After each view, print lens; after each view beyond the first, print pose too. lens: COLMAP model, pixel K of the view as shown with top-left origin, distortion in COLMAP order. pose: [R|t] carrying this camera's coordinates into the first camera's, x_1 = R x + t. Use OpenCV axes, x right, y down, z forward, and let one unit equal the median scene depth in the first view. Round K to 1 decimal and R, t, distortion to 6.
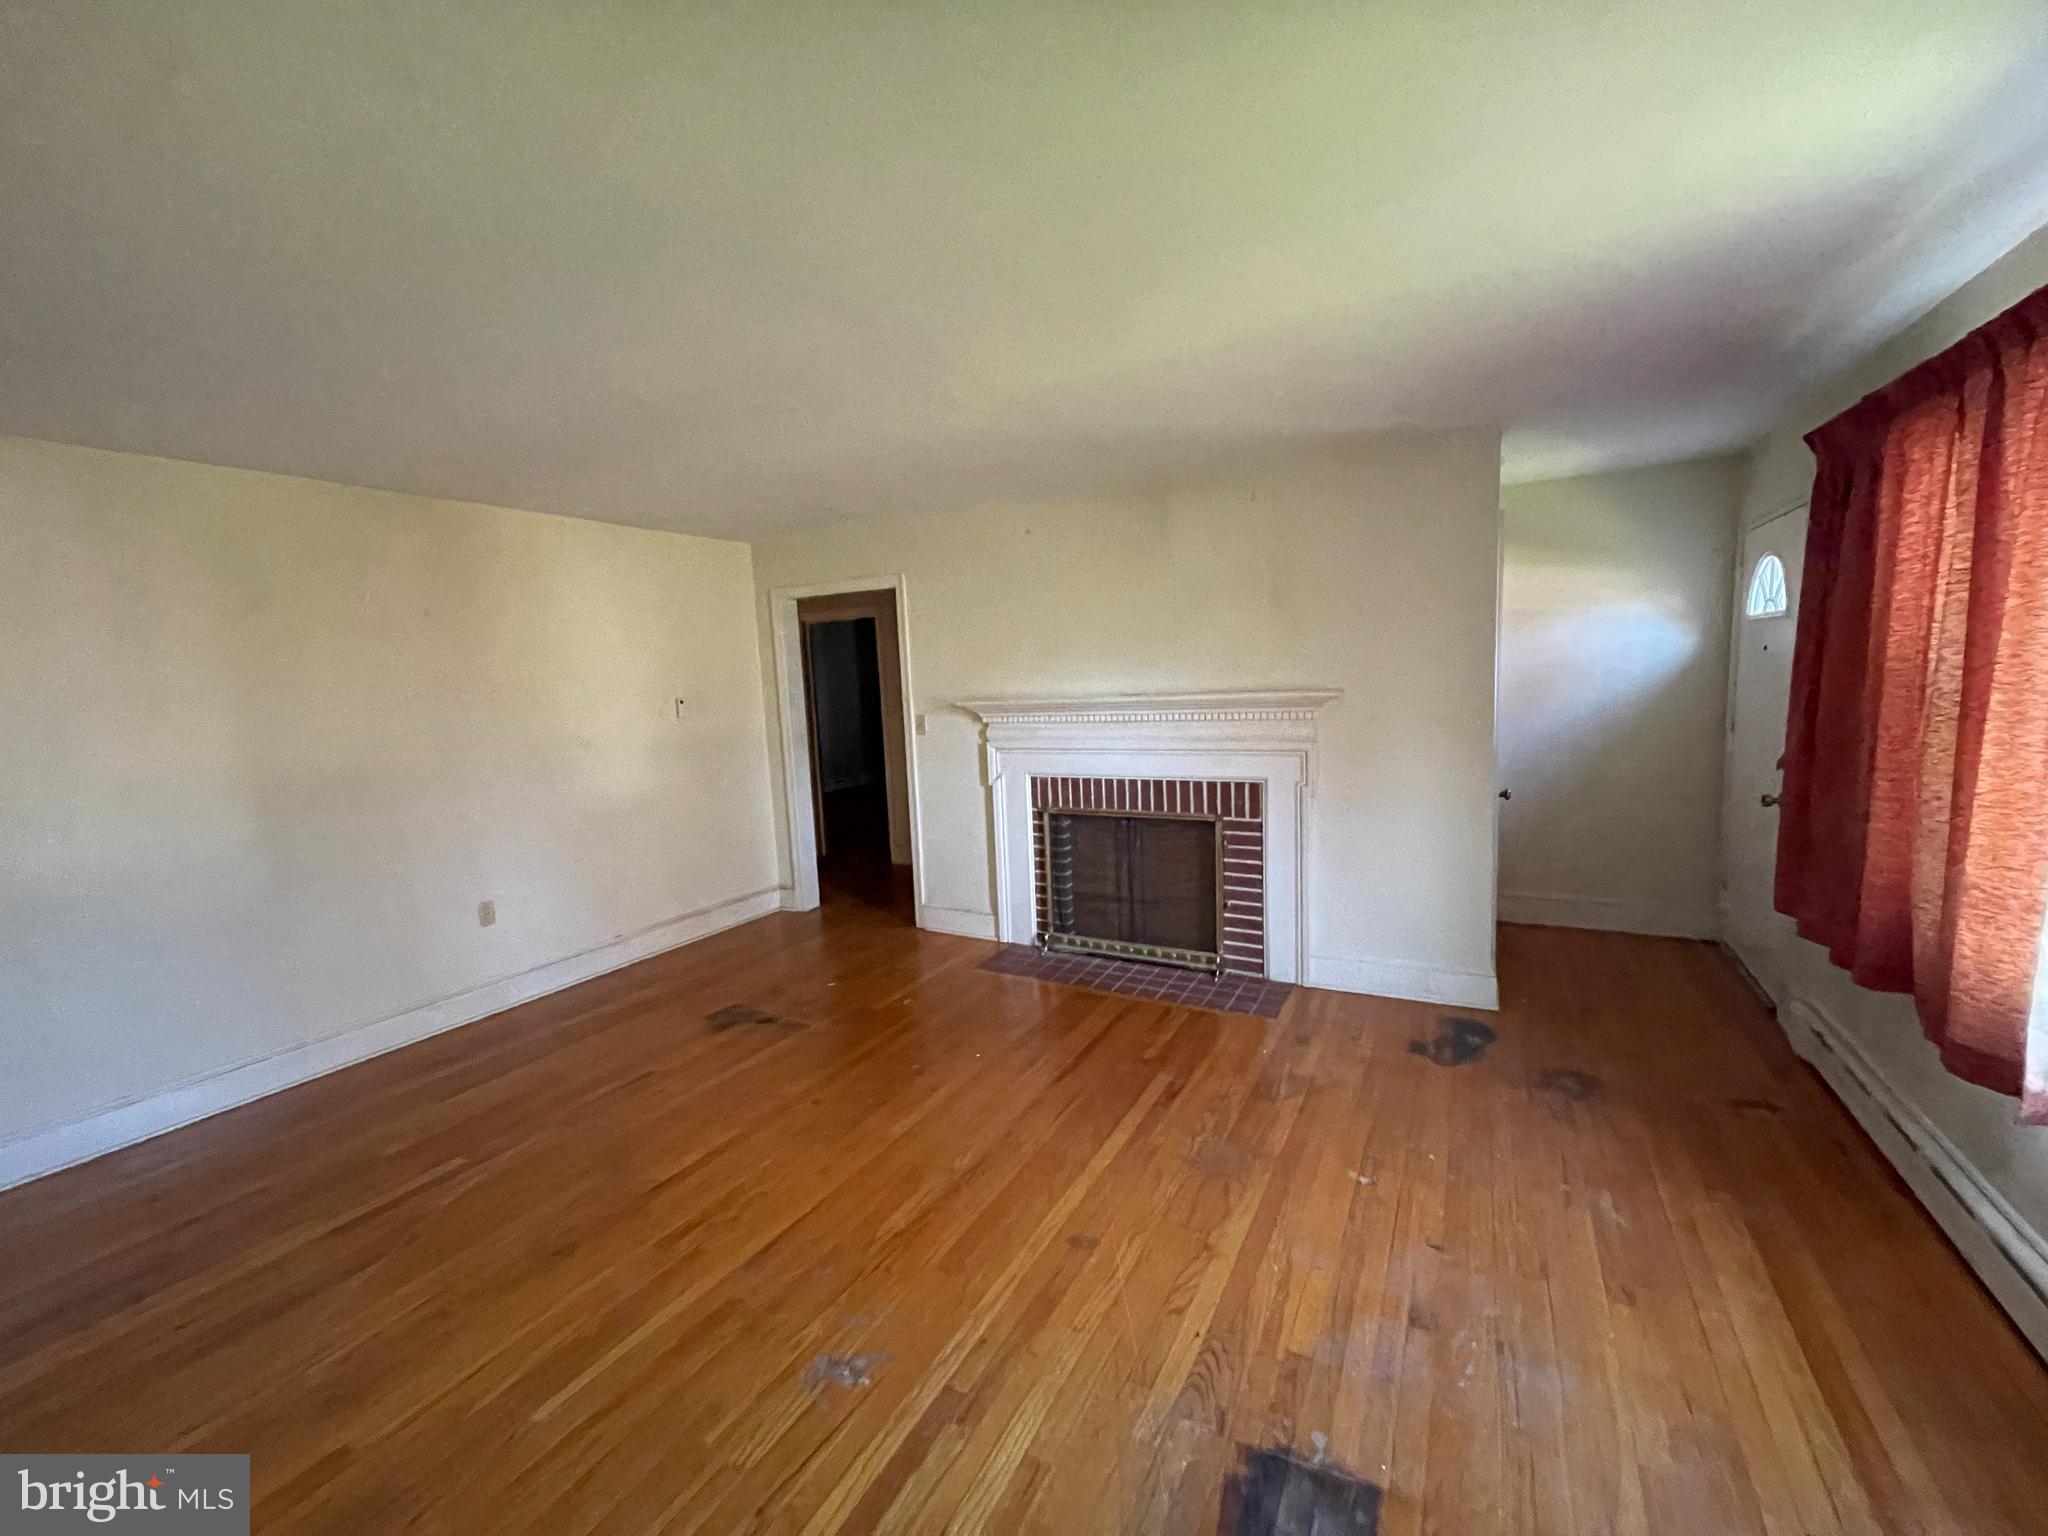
lens RADIAL K [[823.2, 0, 1026.0], [0, 823.2, 769.3], [0, 0, 1]] dist [0.012137, 0.000094]
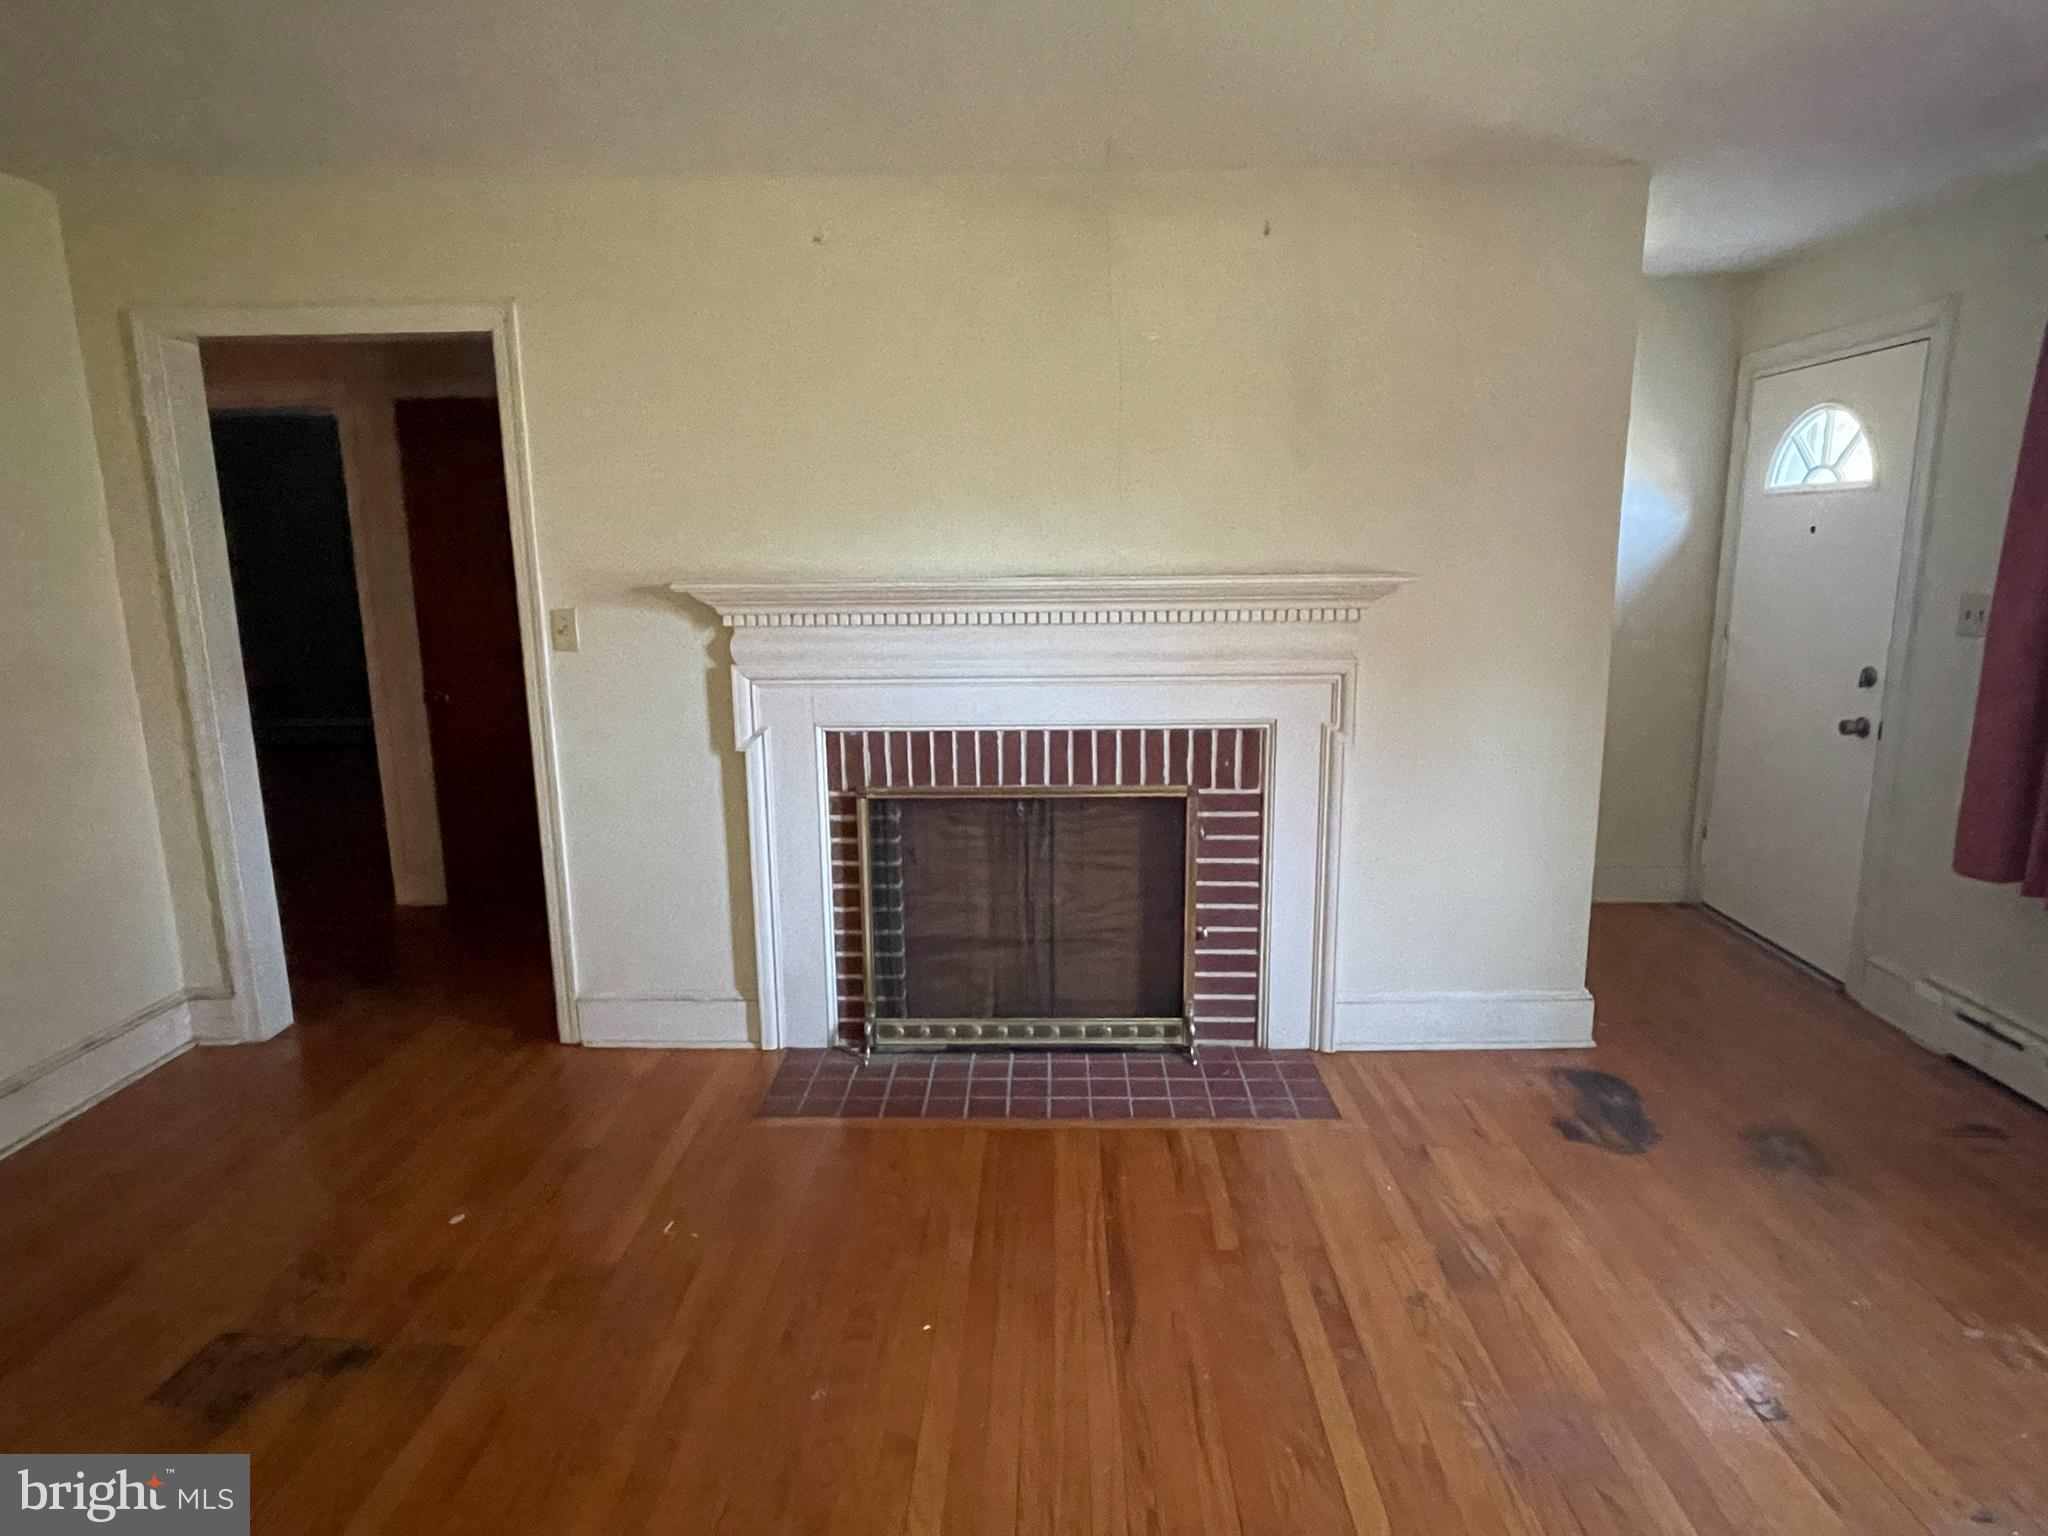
lens RADIAL K [[1153.5, 0, 1024.4], [0, 1153.5, 771.4], [0, 0, 1]] dist [-0.002476, 0.001248]
pose [[0.884625, -0.056914, 0.462817, -0.233001], [0.026087, 0.997010, 0.072742, -0.016367], [-0.465573, -0.052276, 0.883464, 0.311206]]
